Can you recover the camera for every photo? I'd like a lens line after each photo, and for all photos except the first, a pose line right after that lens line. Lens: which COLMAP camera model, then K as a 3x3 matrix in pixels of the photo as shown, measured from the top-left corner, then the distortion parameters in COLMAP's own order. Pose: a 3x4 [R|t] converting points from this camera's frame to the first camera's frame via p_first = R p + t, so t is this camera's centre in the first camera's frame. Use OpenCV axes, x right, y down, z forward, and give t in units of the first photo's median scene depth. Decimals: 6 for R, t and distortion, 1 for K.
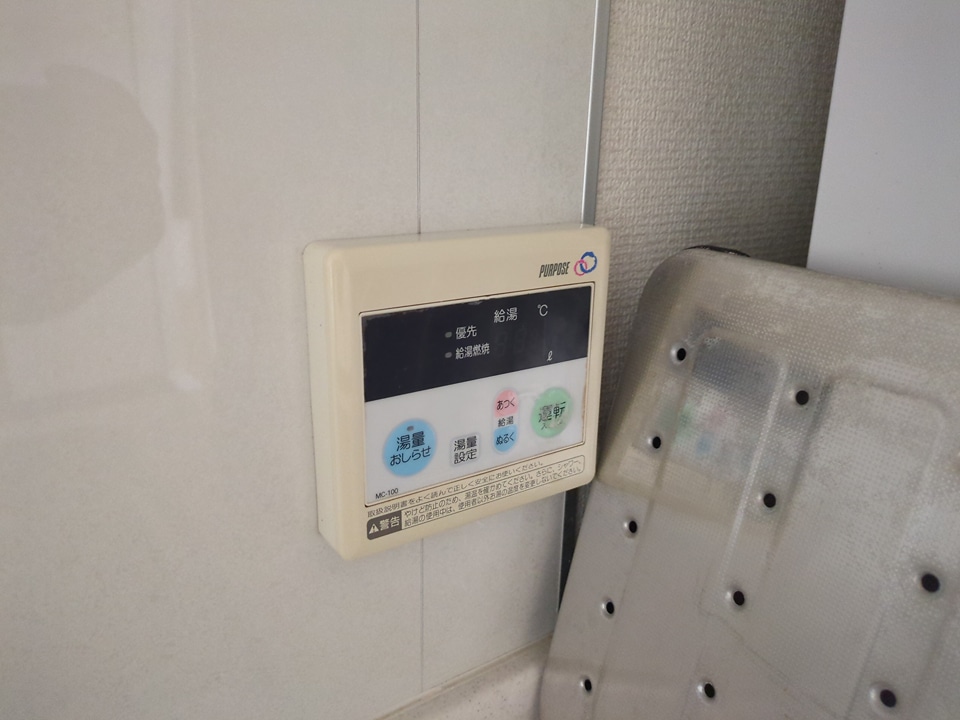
lens RADIAL K [[719.4, 0, 480.0], [0, 719.4, 360.0], [0, 0, 1]] dist [0.002348, 0.001302]
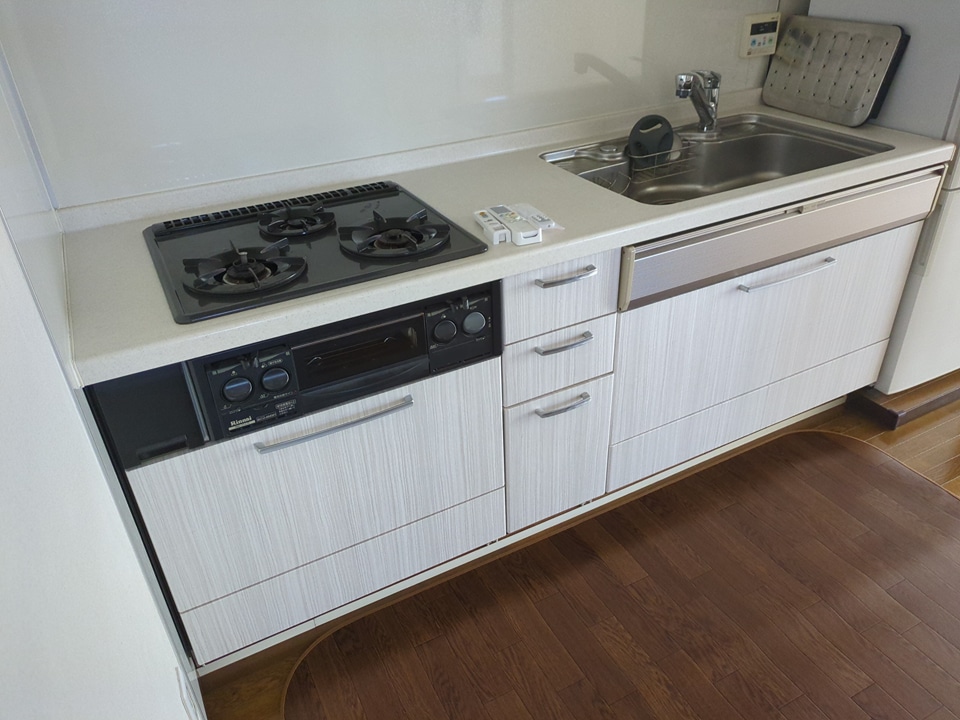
lens RADIAL K [[719.4, 0, 480.0], [0, 719.4, 360.0], [0, 0, 1]] dist [0.002348, 0.001302]
pose [[0.992202, 0.017746, -0.123367, -1.895630], [0.013798, 0.968088, 0.250231, 1.369439], [0.123871, -0.249982, 0.960294, -7.302714]]
